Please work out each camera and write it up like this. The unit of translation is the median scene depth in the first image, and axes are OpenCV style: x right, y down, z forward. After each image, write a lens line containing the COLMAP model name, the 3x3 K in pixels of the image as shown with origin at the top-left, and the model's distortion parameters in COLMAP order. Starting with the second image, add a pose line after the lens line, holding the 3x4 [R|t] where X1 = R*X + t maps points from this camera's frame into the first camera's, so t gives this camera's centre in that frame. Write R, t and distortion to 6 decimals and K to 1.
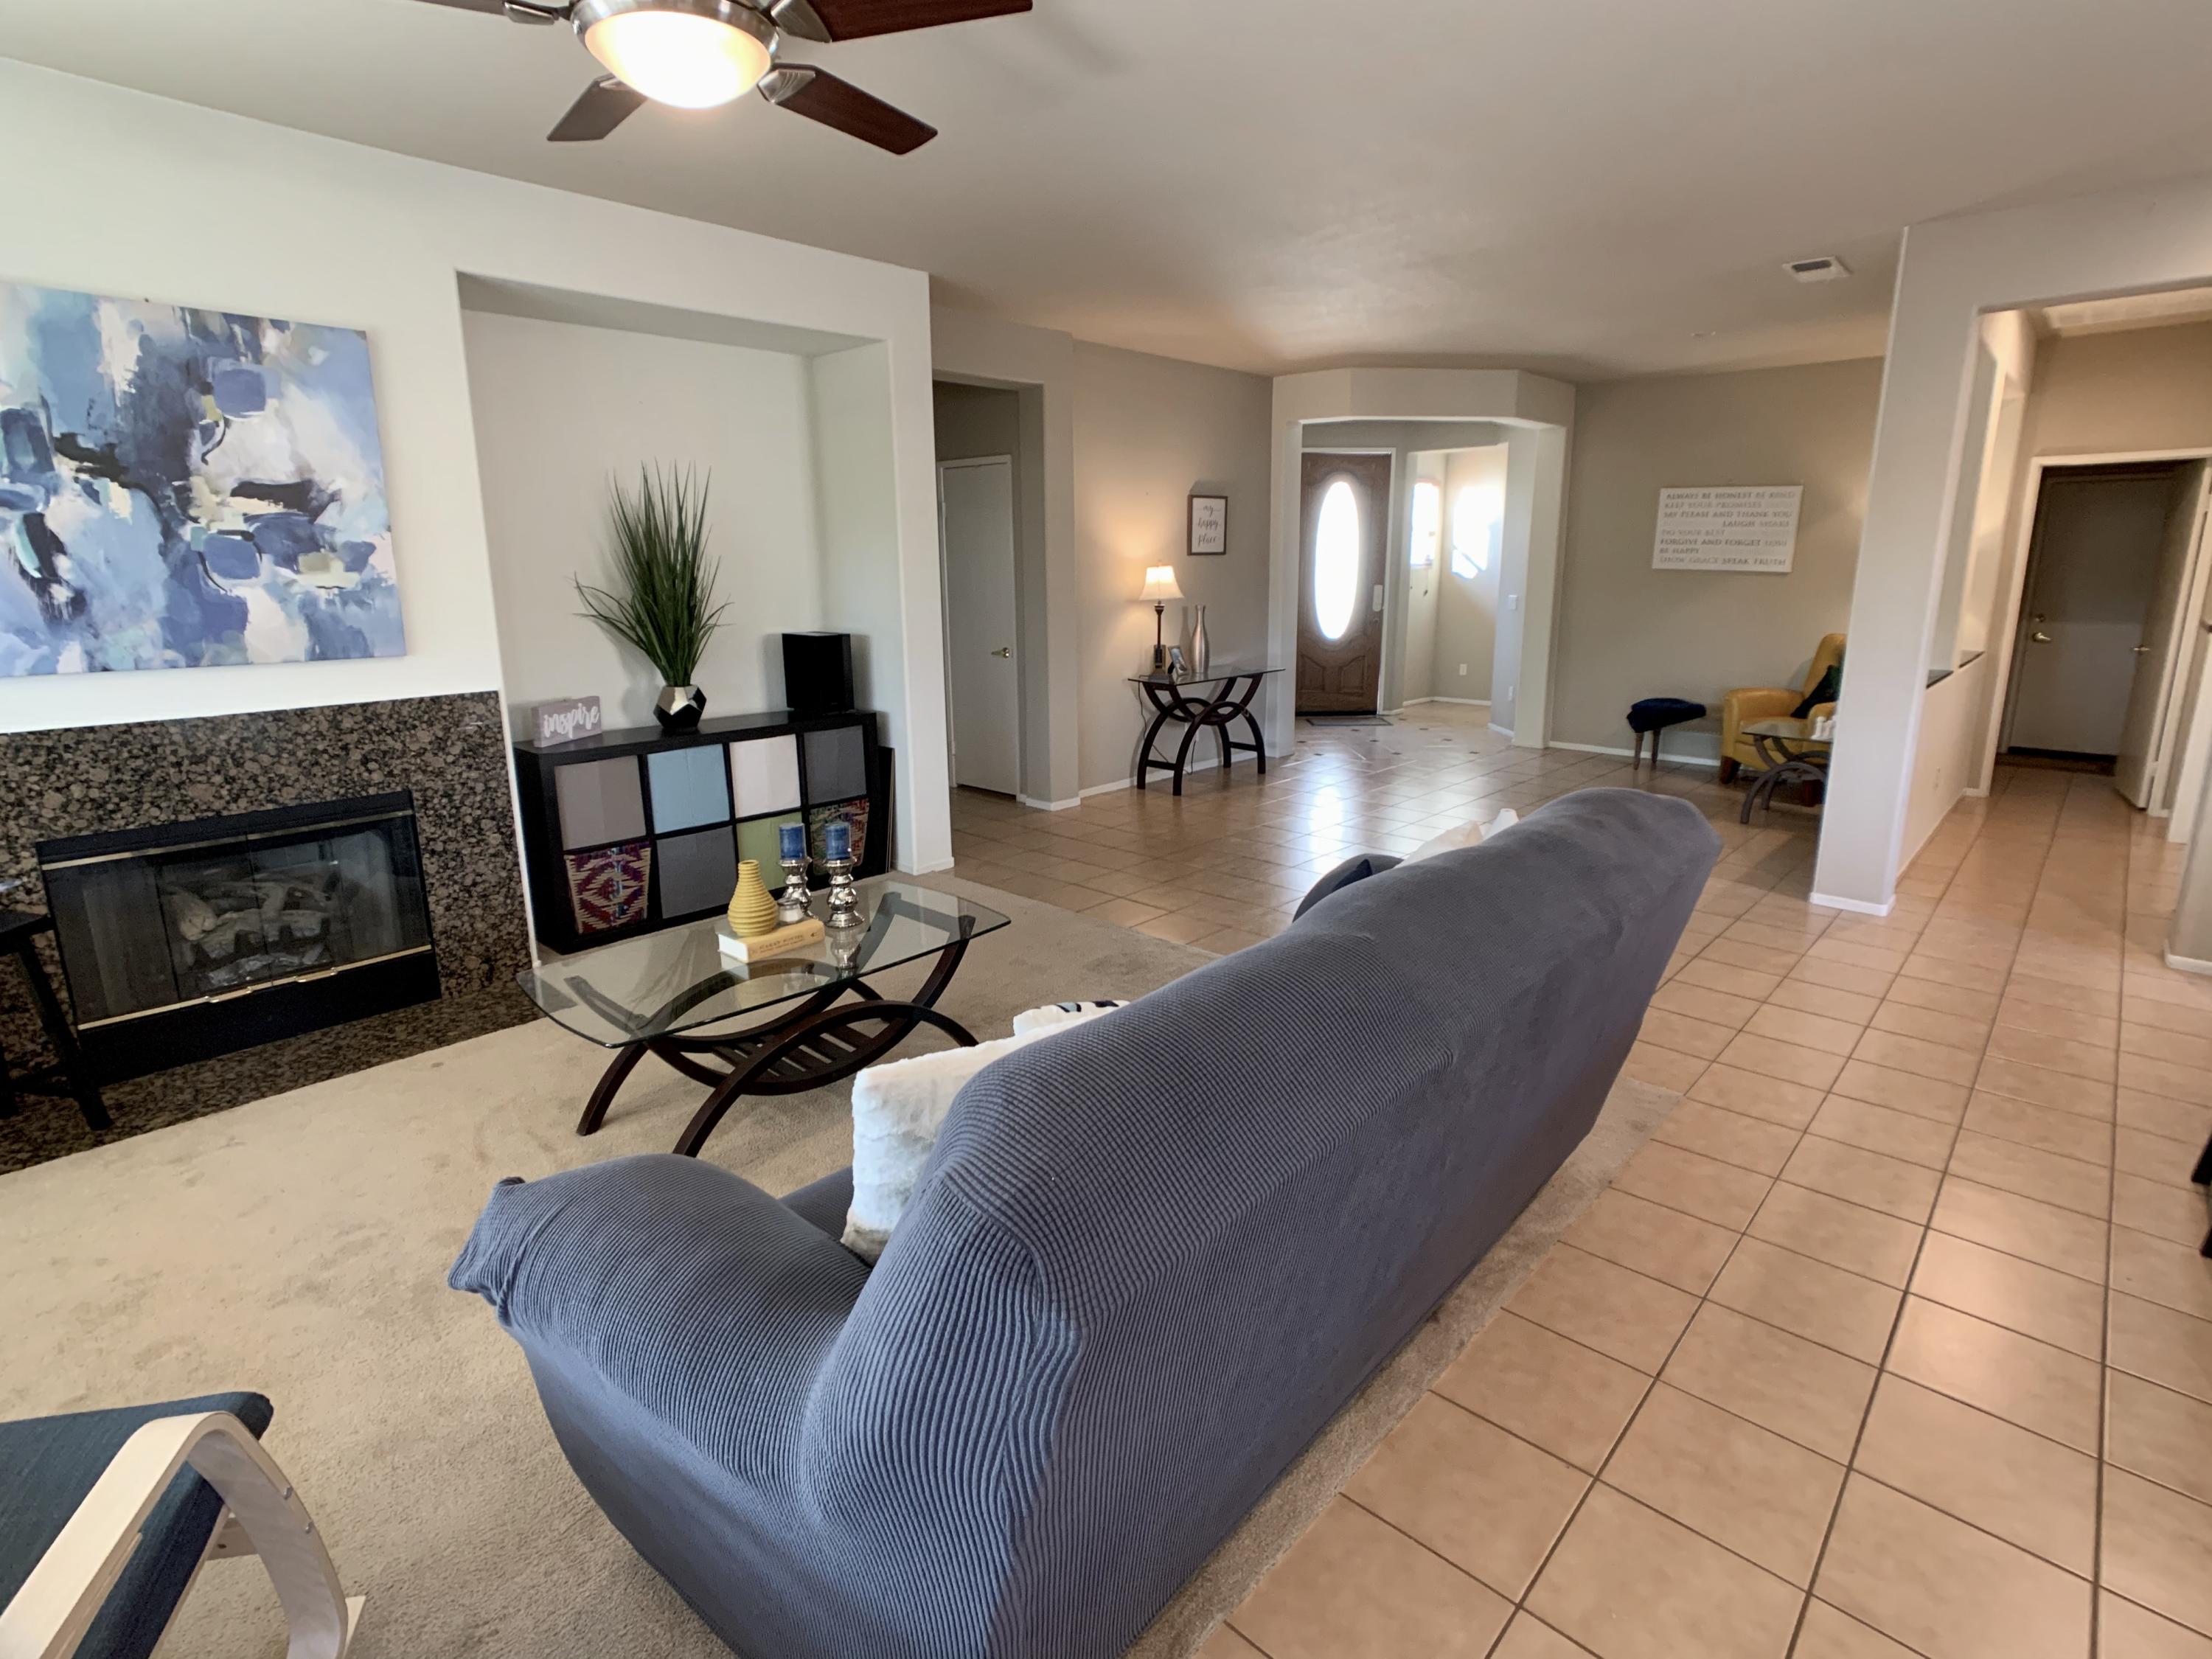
lens RADIAL K [[1093.4, 0, 1110.3], [0, 1093.4, 802.6], [0, 0, 1]] dist [-0.009437, 0.000510]
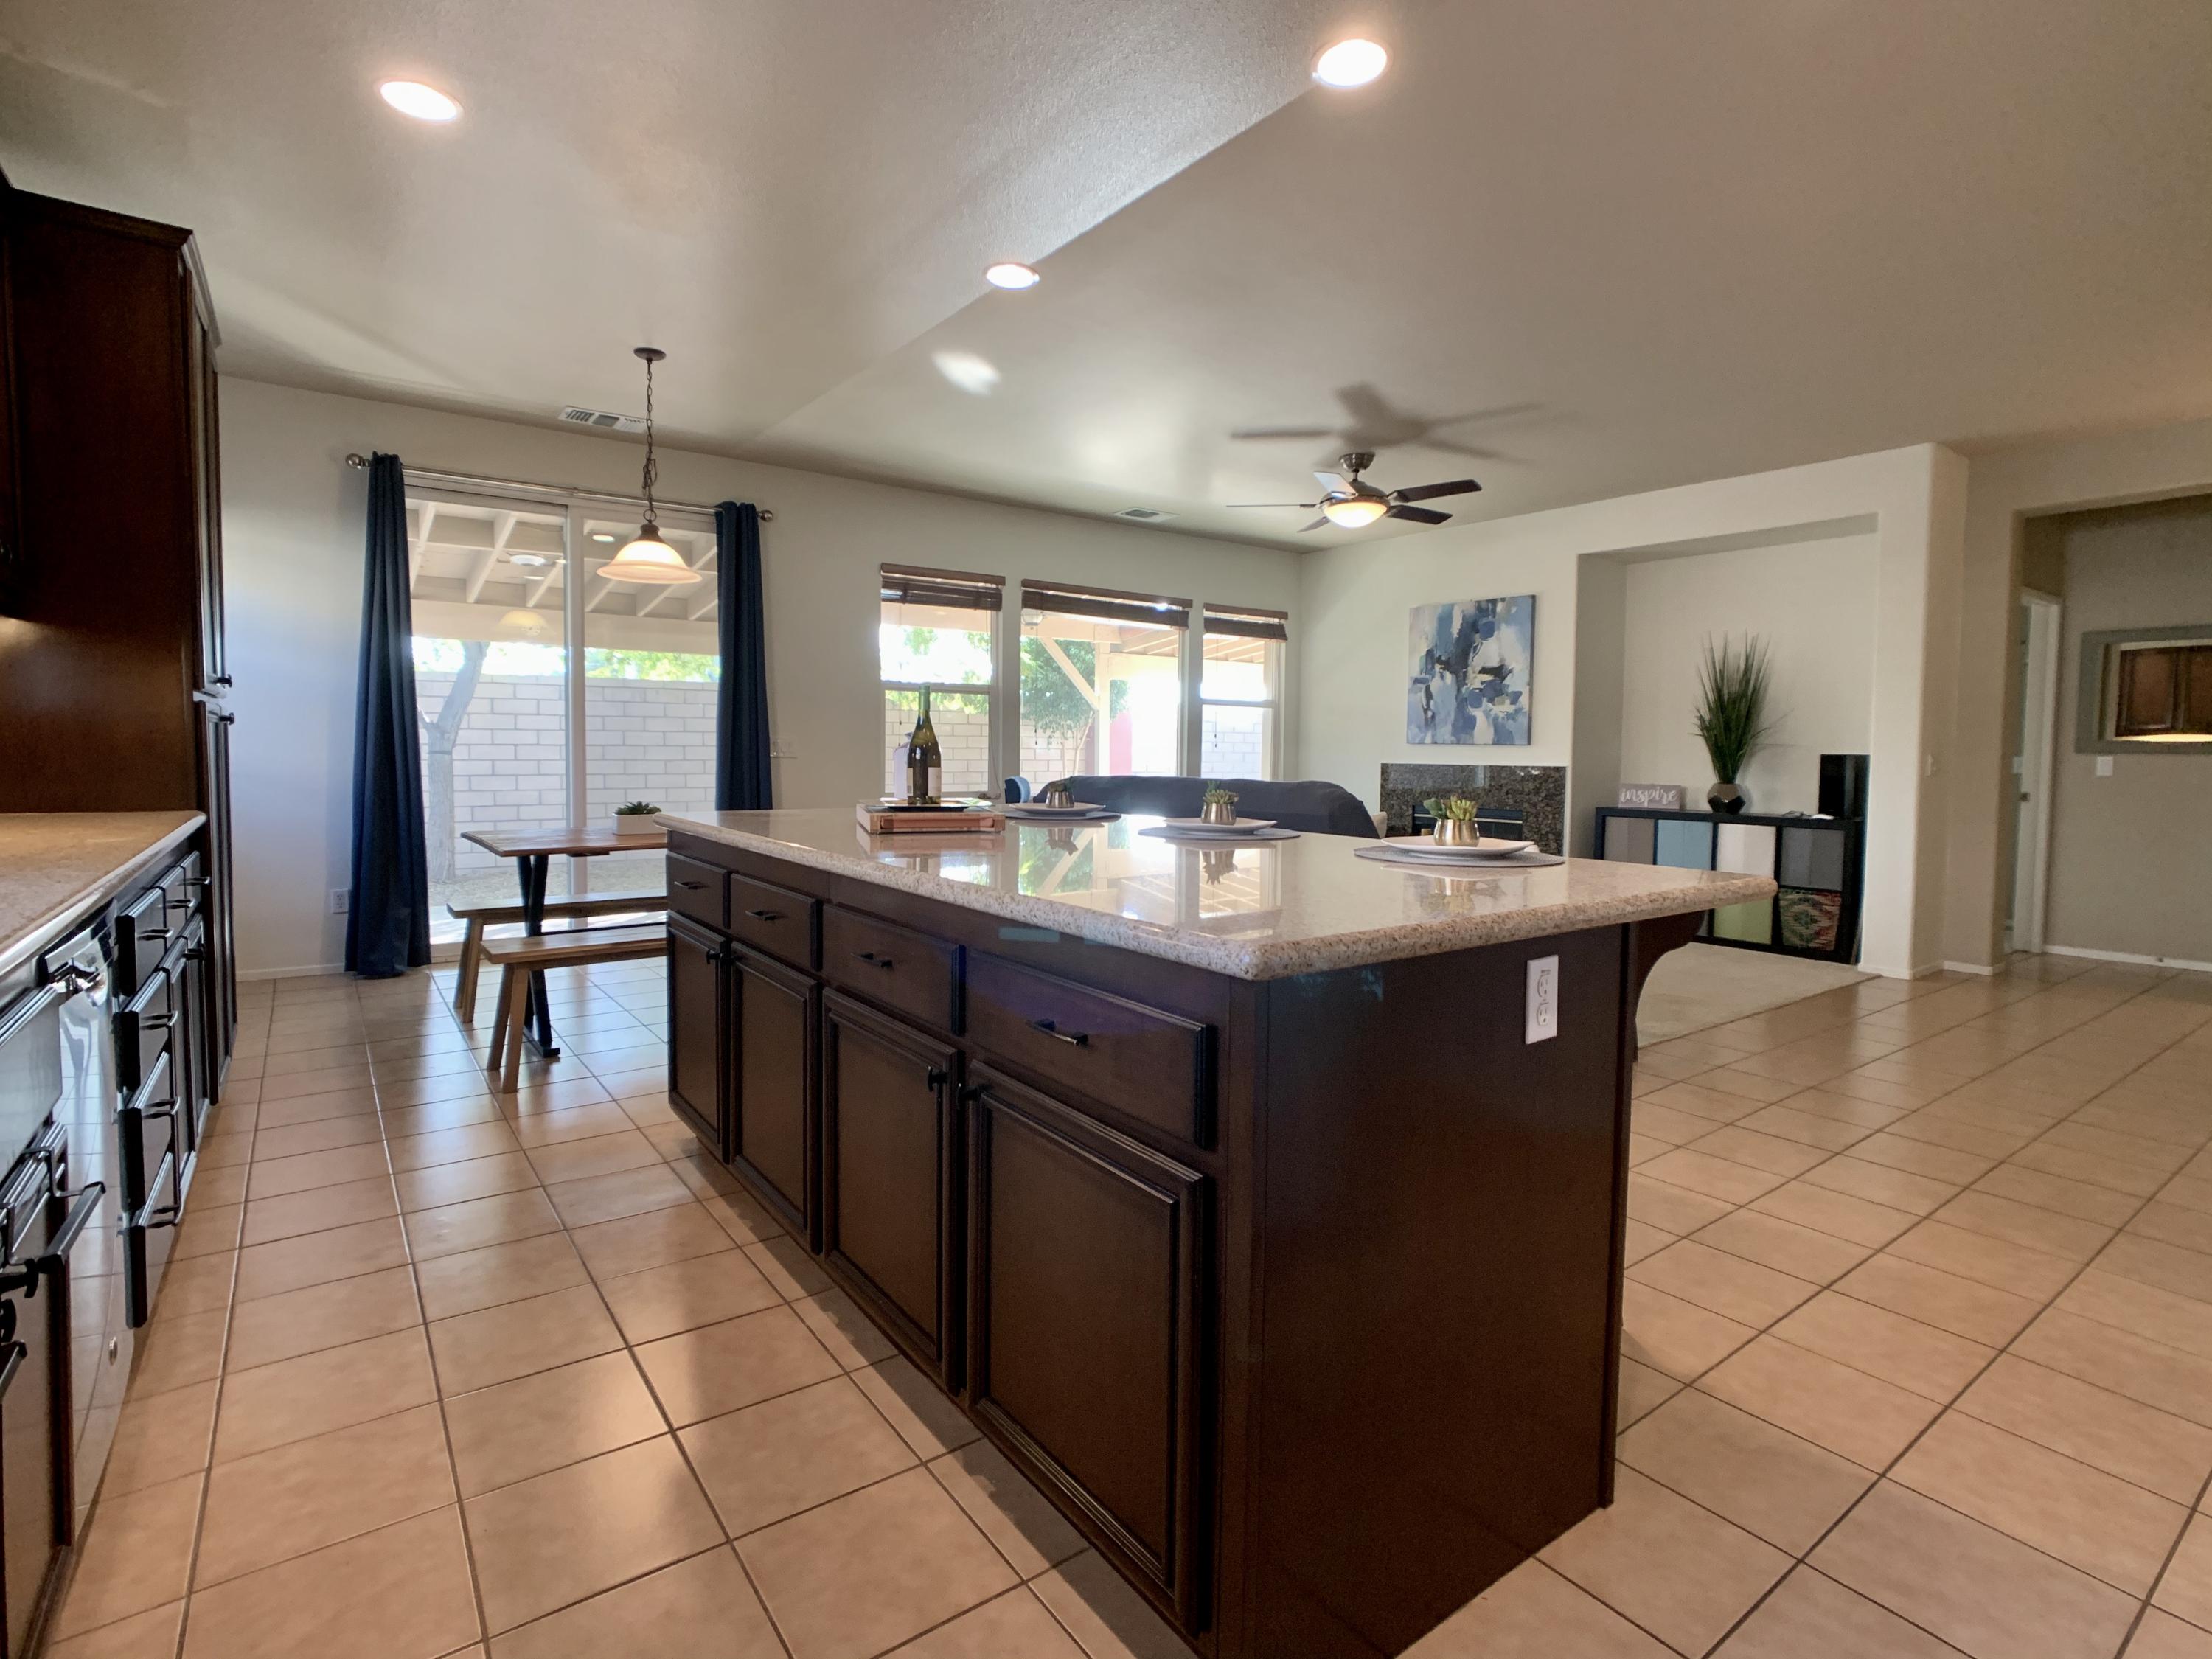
lens RADIAL K [[1093.4, 0, 1110.3], [0, 1093.4, 802.6], [0, 0, 1]] dist [-0.009437, 0.000510]
pose [[-0.208652, 0.046813, -0.976869, 1.571824], [-0.225903, 0.969535, 0.094713, -0.048580], [0.951542, 0.240440, -0.191721, 0.696382]]
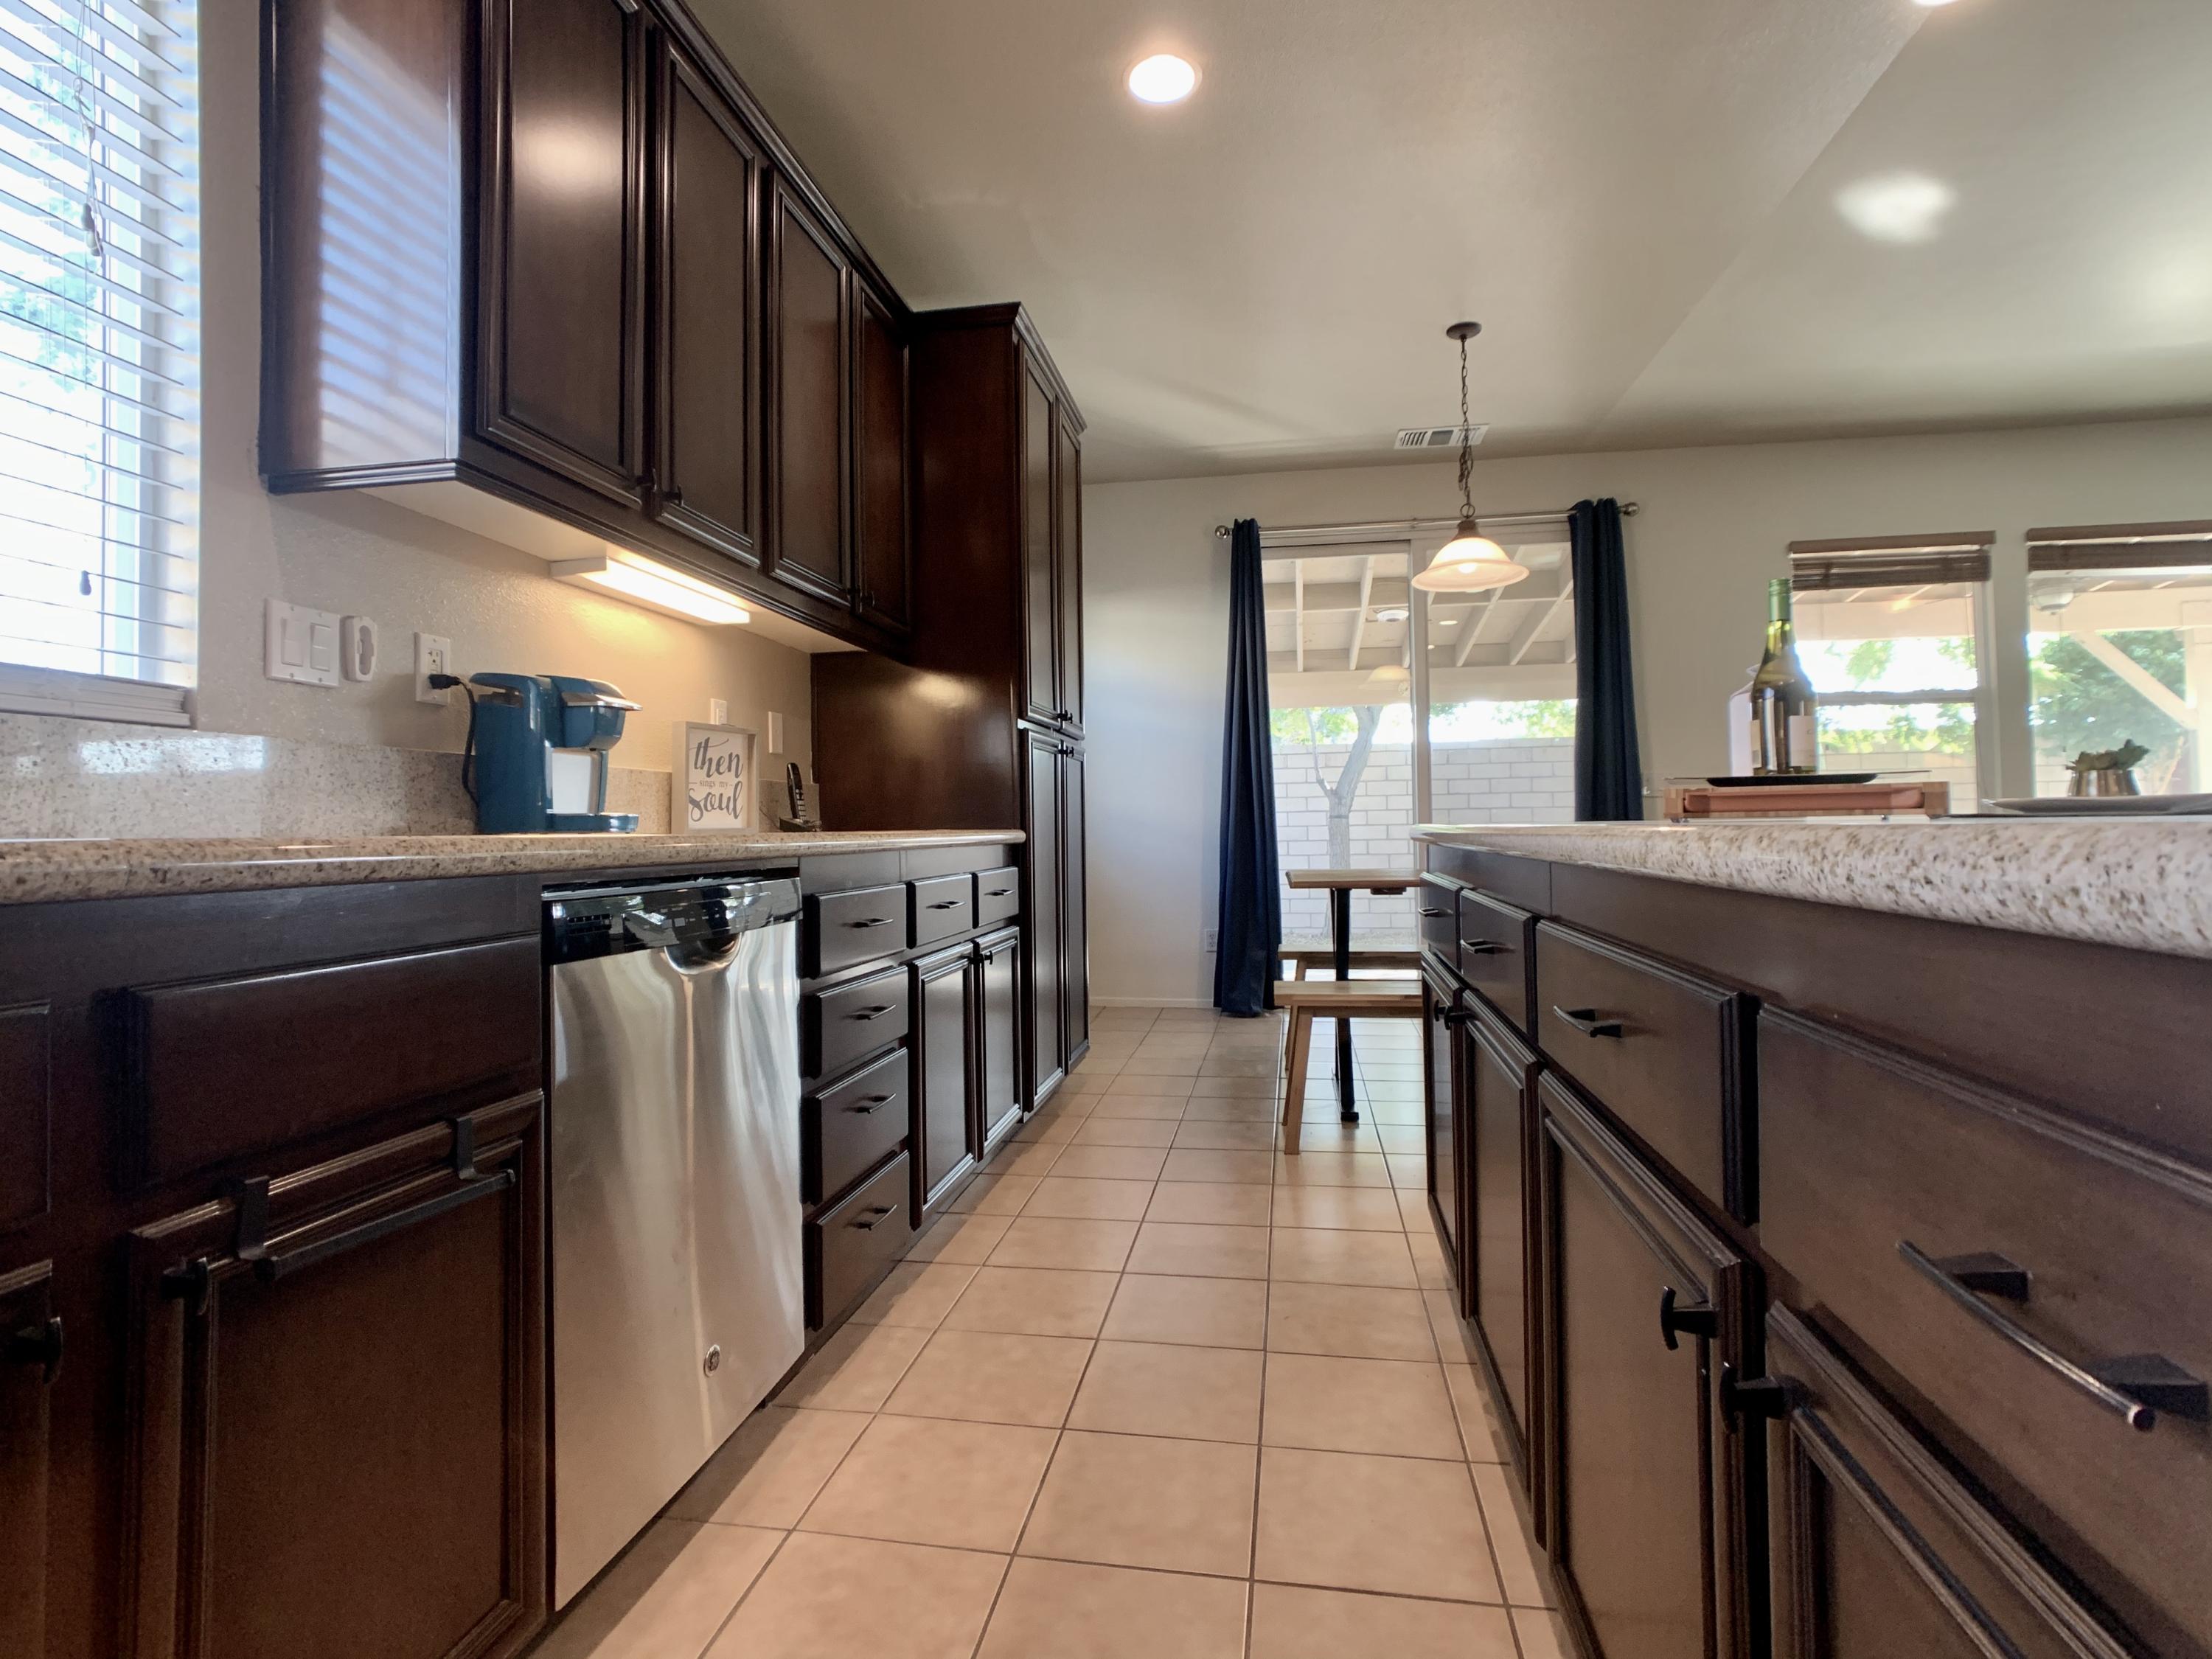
lens RADIAL K [[1093.4, 0, 1110.3], [0, 1093.4, 802.6], [0, 0, 1]] dist [-0.009437, 0.000510]
pose [[-0.845905, -0.000606, -0.533333, 1.315066], [-0.103324, 0.981240, 0.162765, 0.019977], [0.523229, 0.192790, -0.830098, 0.650667]]
